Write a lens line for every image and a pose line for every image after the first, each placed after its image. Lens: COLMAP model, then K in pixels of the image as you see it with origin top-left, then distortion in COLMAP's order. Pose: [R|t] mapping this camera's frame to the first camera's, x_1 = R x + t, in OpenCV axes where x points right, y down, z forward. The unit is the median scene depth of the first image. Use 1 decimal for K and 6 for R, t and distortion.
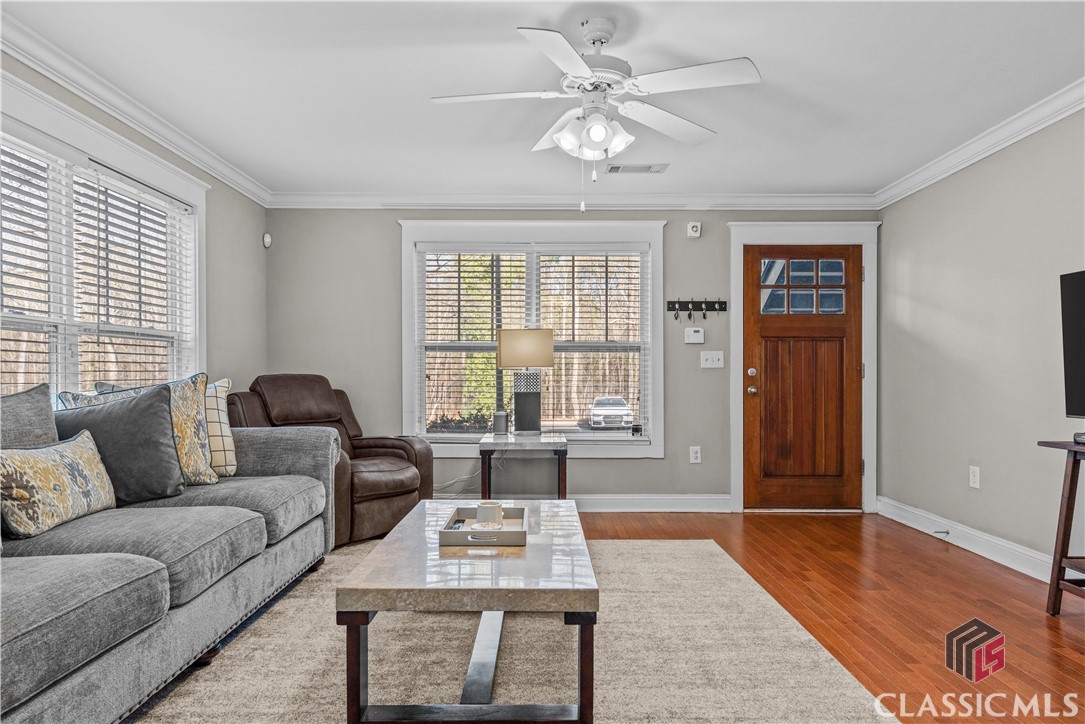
lens RADIAL K [[628.8, 0, 547.6], [0, 628.8, 379.7], [0, 0, 1]] dist [-0.003328, 0.000490]
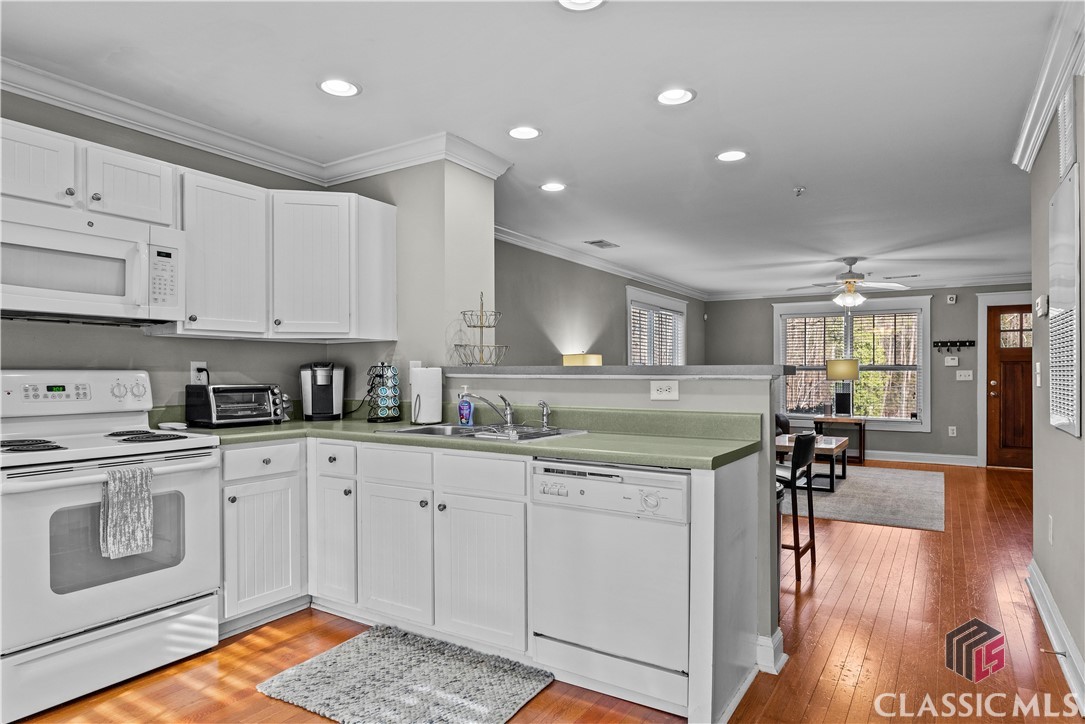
lens RADIAL K [[628.8, 0, 541.3], [0, 628.8, 372.8], [0, 0, 1]] dist [-0.003328, 0.000490]
pose [[0.839214, 0.000477, -0.543801, 0.225747], [-0.002426, 0.999993, -0.002867, -0.031880], [0.543796, 0.003725, 0.839209, -1.035481]]
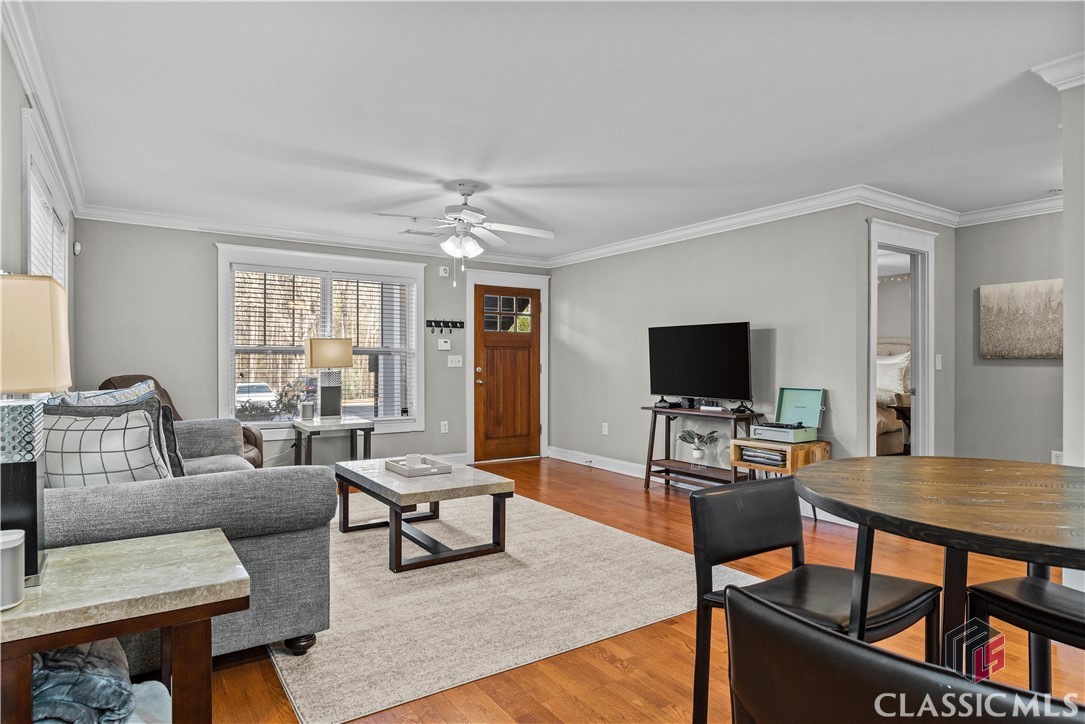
lens RADIAL K [[628.8, 0, 538.5], [0, 628.8, 362.8], [0, 0, 1]] dist [-0.003328, 0.000490]
pose [[0.828722, -0.000274, 0.559660, -0.396486], [-0.000377, 0.999999, 0.001048, -0.030119], [-0.559660, -0.001079, 0.828722, -0.320095]]
